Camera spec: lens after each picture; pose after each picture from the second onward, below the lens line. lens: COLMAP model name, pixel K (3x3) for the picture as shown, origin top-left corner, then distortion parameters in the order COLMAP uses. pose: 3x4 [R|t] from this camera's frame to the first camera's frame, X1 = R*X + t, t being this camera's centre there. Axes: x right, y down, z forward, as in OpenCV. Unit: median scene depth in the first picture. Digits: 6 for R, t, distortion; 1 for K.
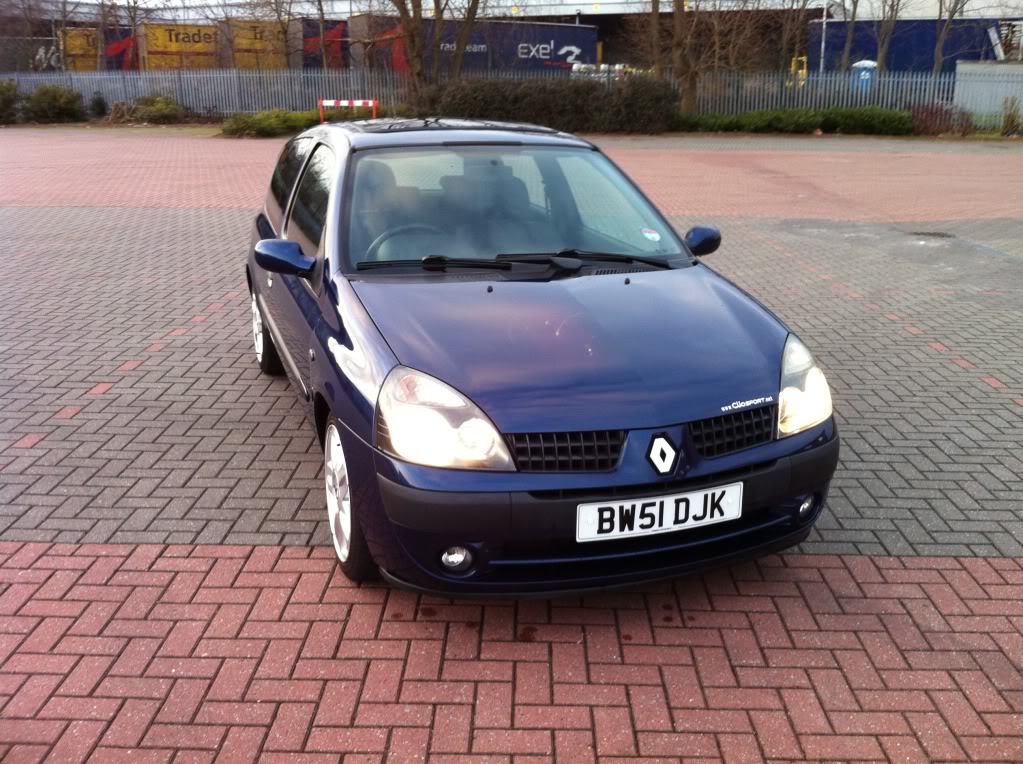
lens RADIAL K [[979.4, 0, 516.4], [0, 979.4, 383.7], [0, 0, 1]] dist [0.069292, -0.286061]
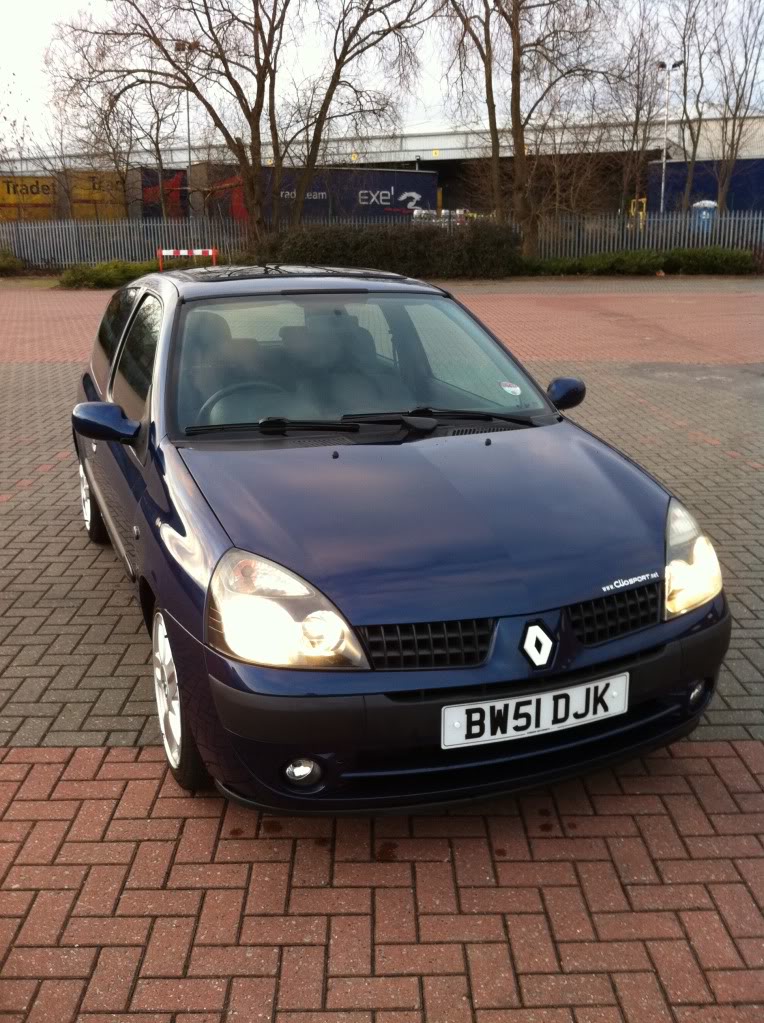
lens RADIAL K [[979.4, 0, 385.5], [0, 979.4, 507.8], [0, 0, 1]] dist [0.069292, -0.286061]
pose [[0.999509, -0.021786, 0.022499, -0.002869], [0.022255, 0.999536, -0.020806, -0.031348], [-0.022036, 0.021297, 0.999530, 0.120169]]
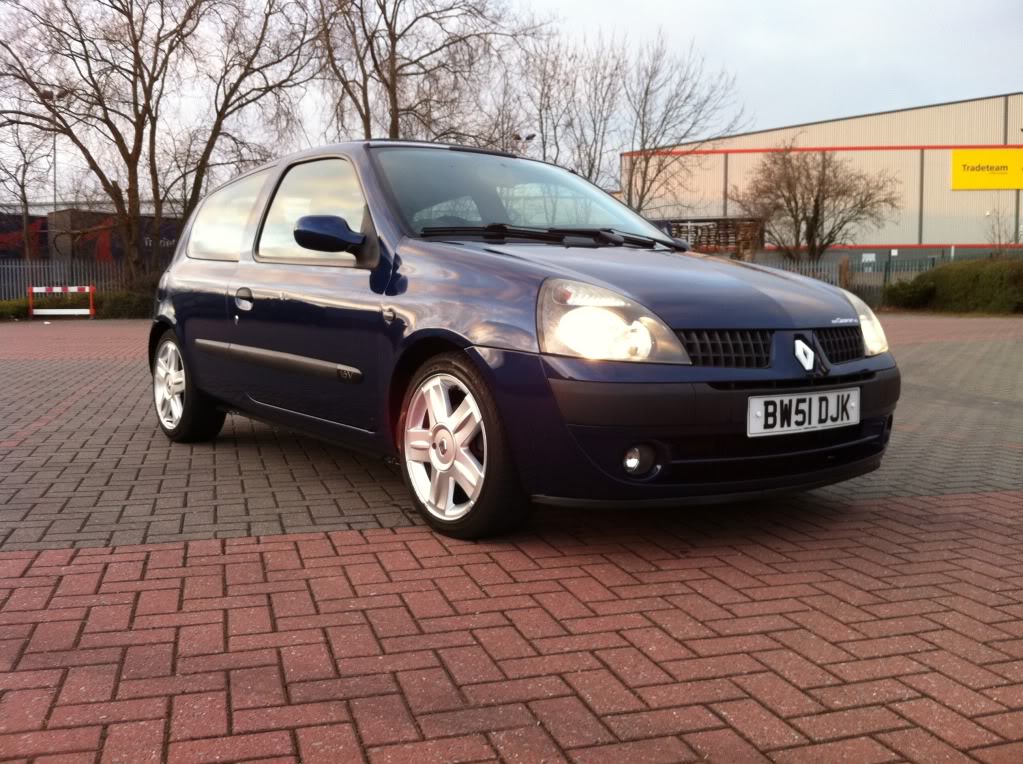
lens RADIAL K [[979.4, 0, 516.4], [0, 979.4, 383.7], [0, 0, 1]] dist [0.069292, -0.286061]
pose [[0.952599, -0.028906, 0.302852, -0.422784], [0.091013, 0.976963, -0.193028, 0.255081], [-0.290296, 0.211442, 0.933285, 0.113293]]
